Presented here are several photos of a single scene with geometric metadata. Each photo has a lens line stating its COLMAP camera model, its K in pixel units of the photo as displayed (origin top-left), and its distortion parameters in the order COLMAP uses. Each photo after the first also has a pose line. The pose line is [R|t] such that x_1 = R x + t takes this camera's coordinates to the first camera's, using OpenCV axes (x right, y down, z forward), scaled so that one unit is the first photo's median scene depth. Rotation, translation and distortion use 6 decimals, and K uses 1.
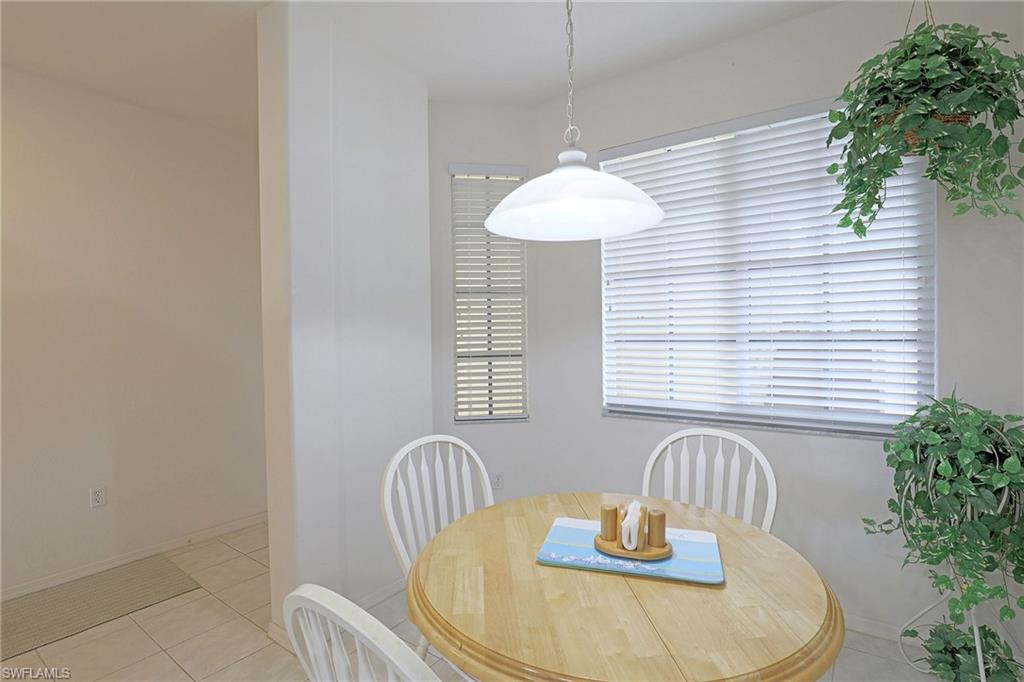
lens RADIAL K [[495.1, 0, 526.8], [0, 495.1, 338.9], [0, 0, 1]] dist [-0.024936, -0.000018]
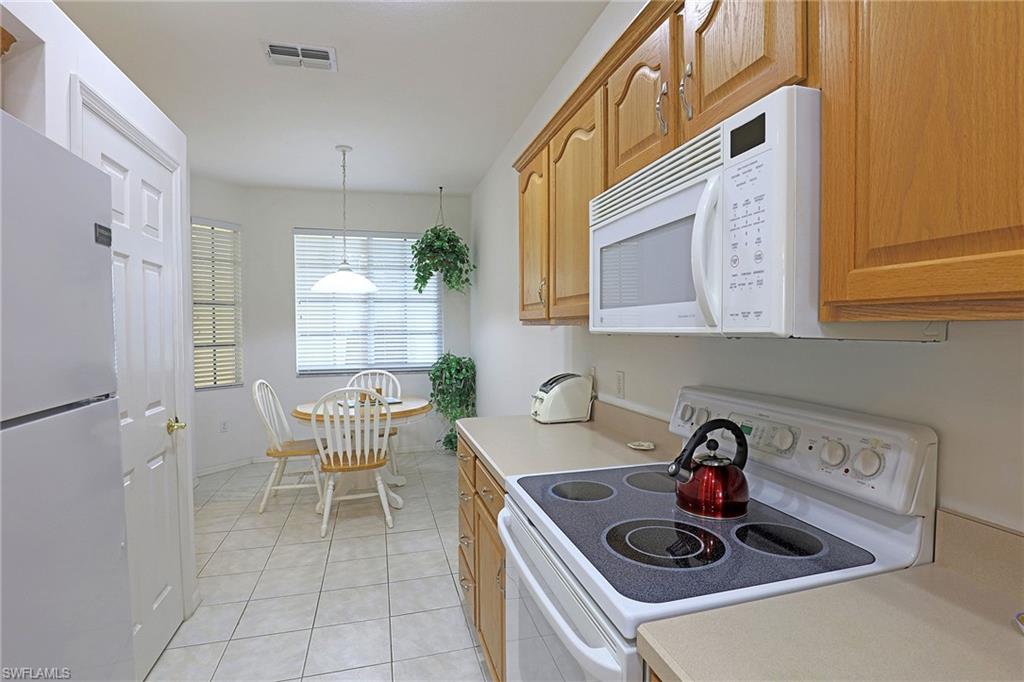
lens RADIAL K [[495.1, 0, 513.8], [0, 495.1, 344.3], [0, 0, 1]] dist [-0.024936, -0.000018]
pose [[0.635306, -0.019765, 0.772007, -1.023845], [0.006509, 0.999774, 0.020240, 0.008801], [-0.772233, -0.007834, 0.635292, -1.042759]]
